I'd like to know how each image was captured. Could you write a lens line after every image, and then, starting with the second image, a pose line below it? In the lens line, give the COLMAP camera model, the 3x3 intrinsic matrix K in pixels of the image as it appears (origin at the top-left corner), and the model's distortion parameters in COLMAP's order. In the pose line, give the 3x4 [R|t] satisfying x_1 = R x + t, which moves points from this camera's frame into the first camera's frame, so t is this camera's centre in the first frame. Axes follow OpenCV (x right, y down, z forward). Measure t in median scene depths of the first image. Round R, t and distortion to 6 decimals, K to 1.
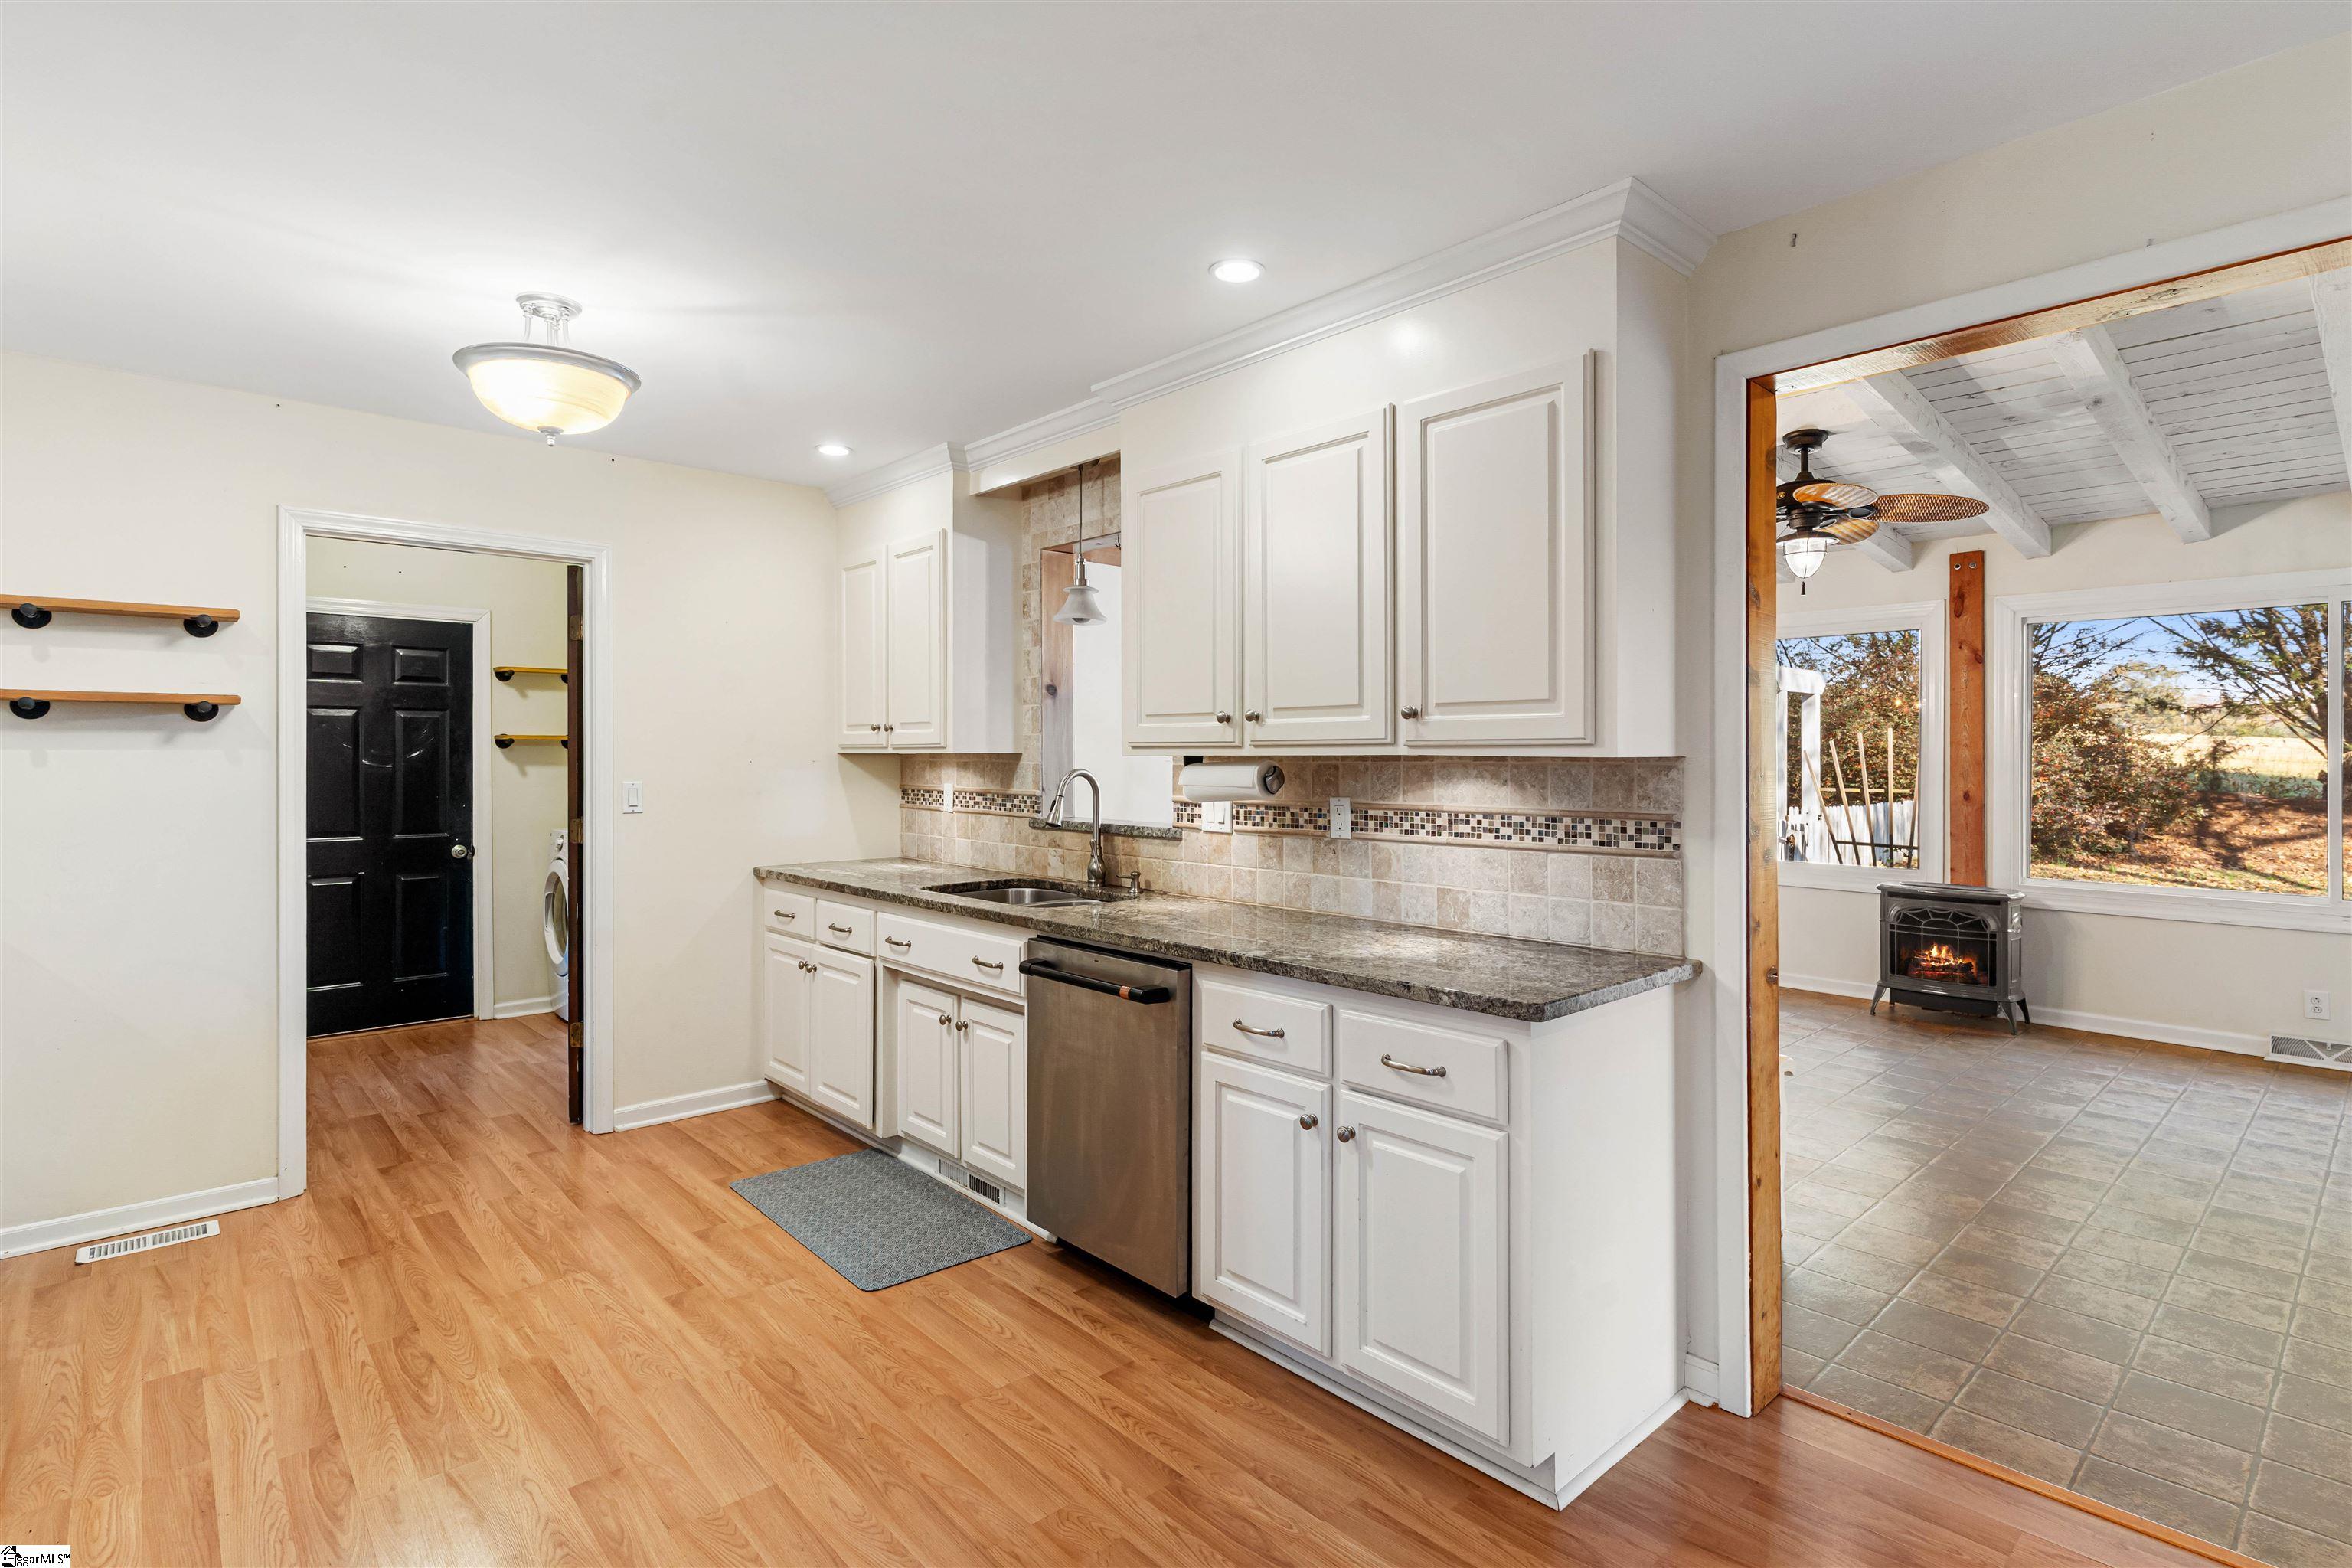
lens RADIAL K [[1144.2, 0, 1180.4], [0, 1144.2, 755.4], [0, 0, 1]] dist [0.001165, 0.000799]
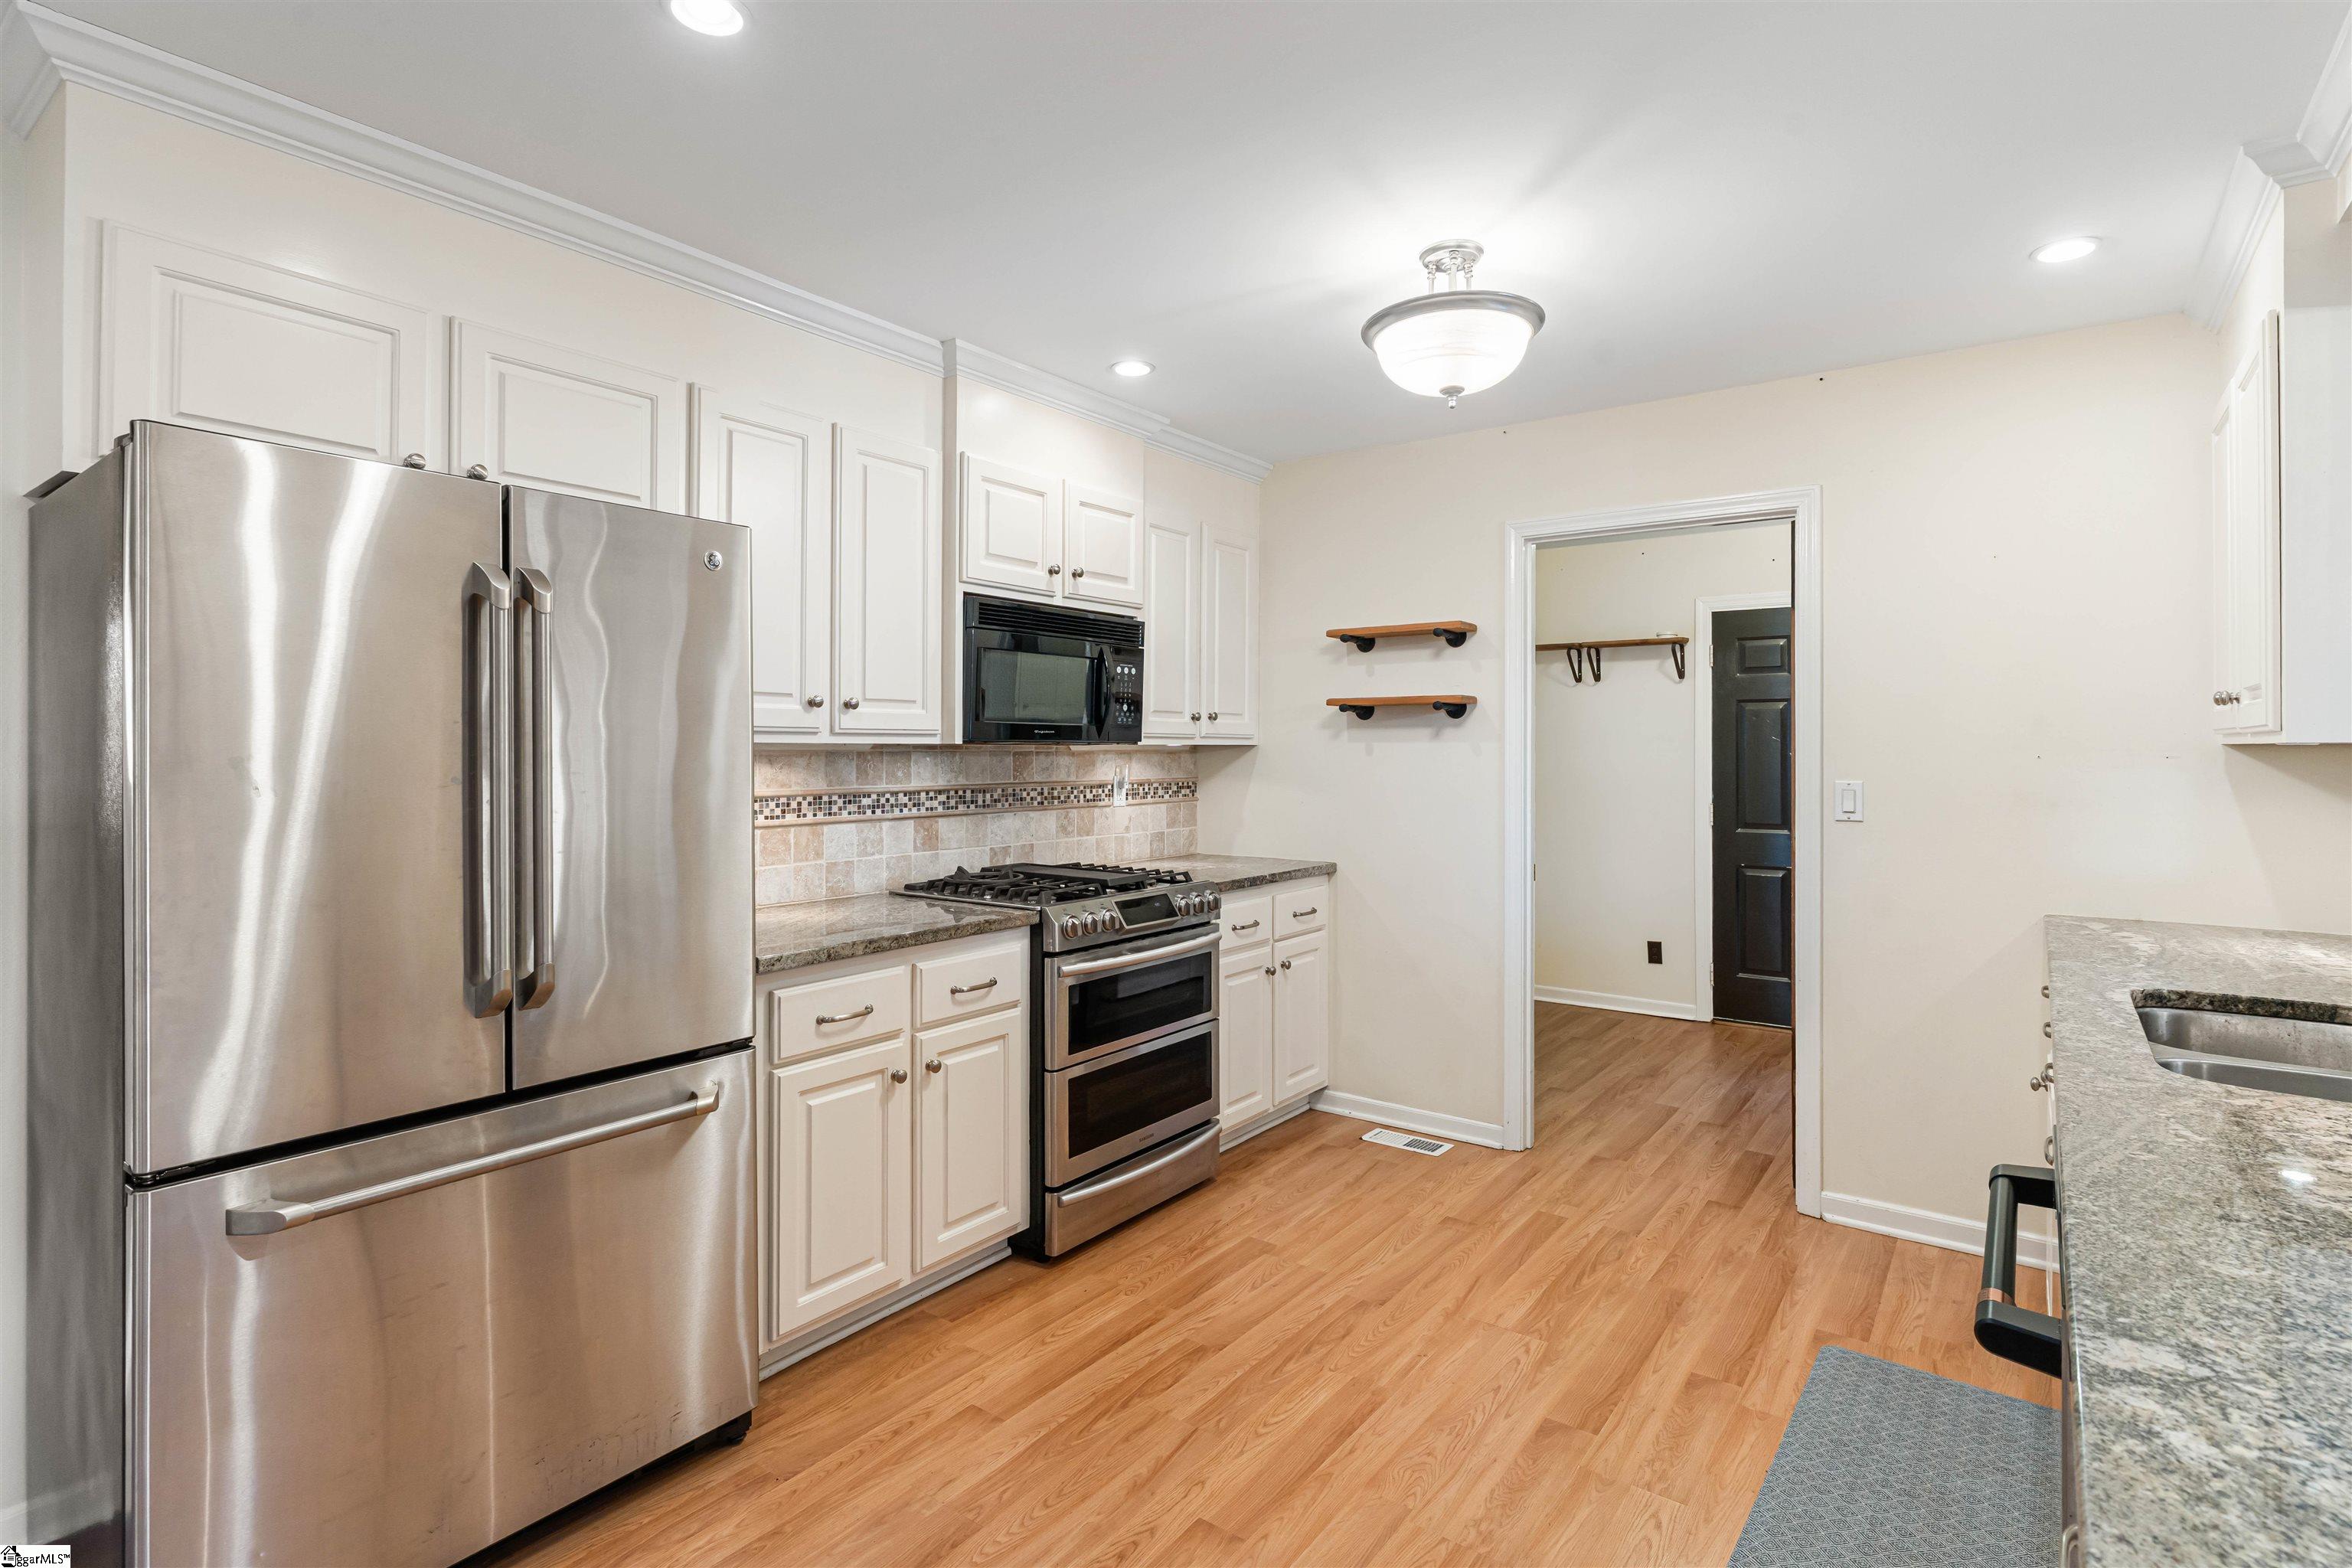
lens RADIAL K [[1140.4, 0, 1183.7], [0, 1140.4, 744.7], [0, 0, 1]] dist [0.000690, -0.000386]
pose [[0.197402, -0.002514, -0.980319, 0.247244], [-0.001829, 0.999994, -0.002932, 0.001450], [0.980321, 0.002371, 0.197396, 0.505826]]
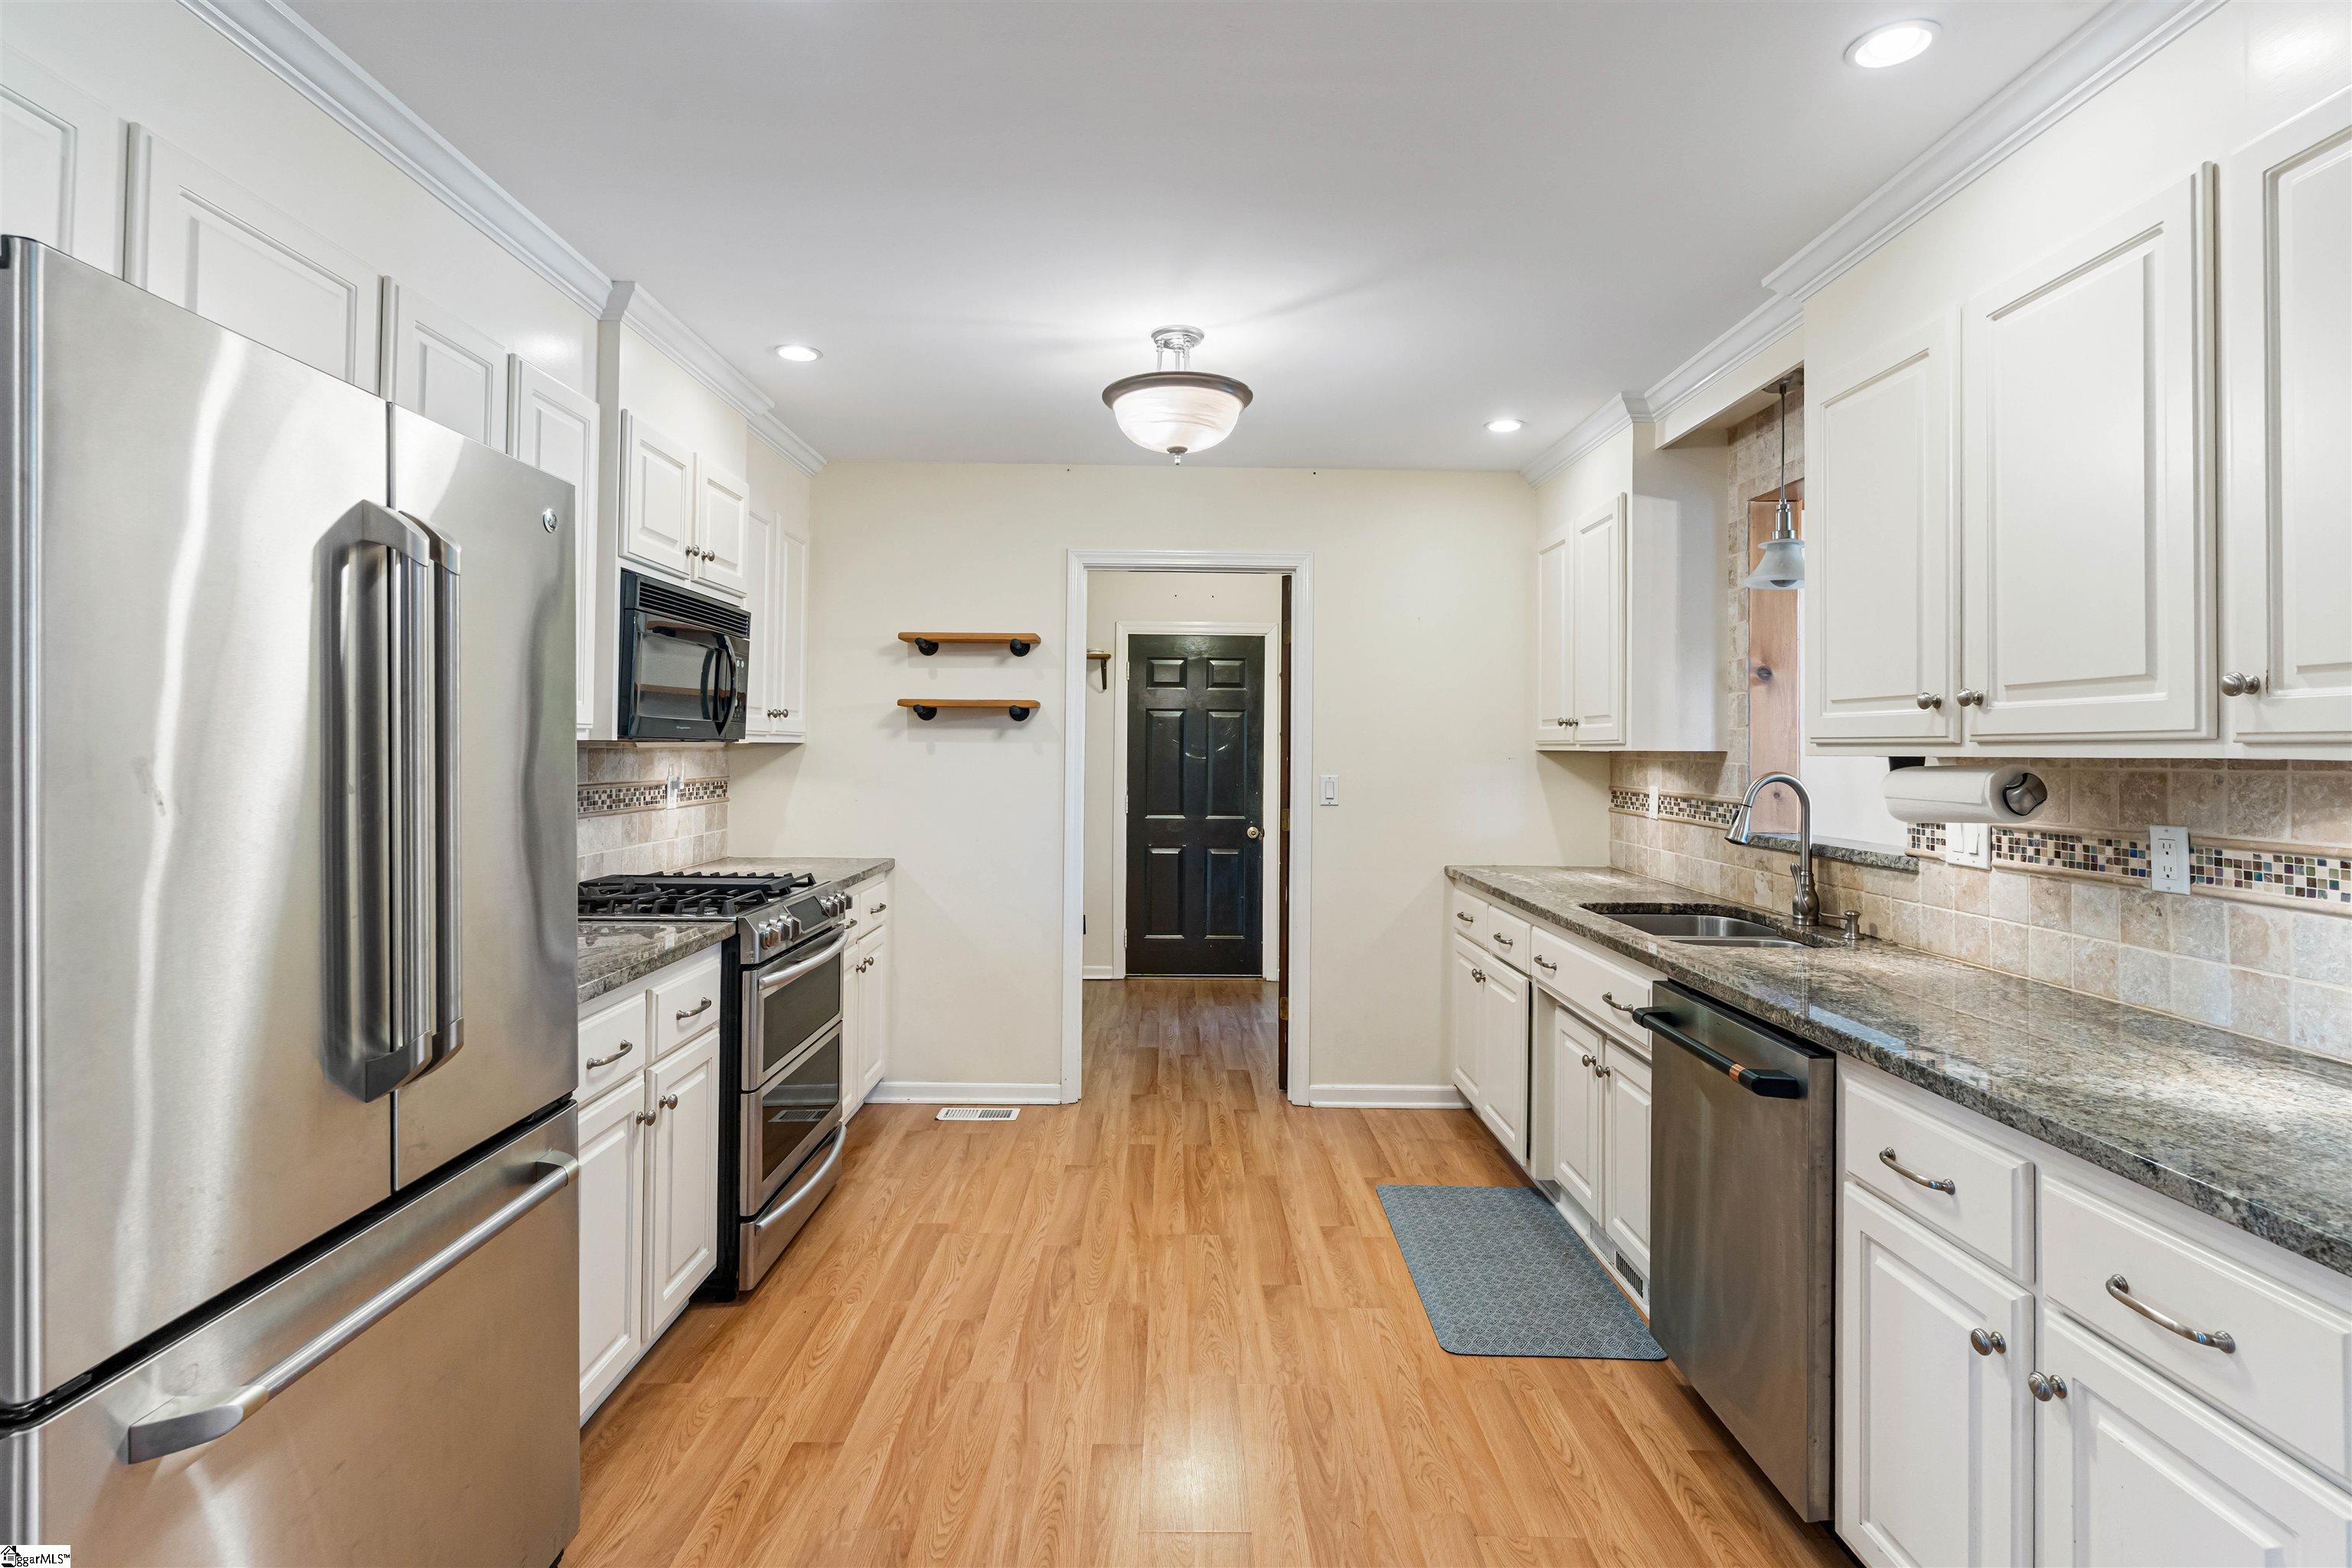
lens RADIAL K [[1128.4, 0, 1179.3], [0, 1128.4, 732.8], [0, 0, 1]] dist [0.002483, 0.000008]
pose [[0.746558, -0.001831, -0.665318, 0.136705], [-0.010628, 0.999836, -0.014677, 0.000639], [0.665235, 0.018028, 0.746416, 0.168720]]
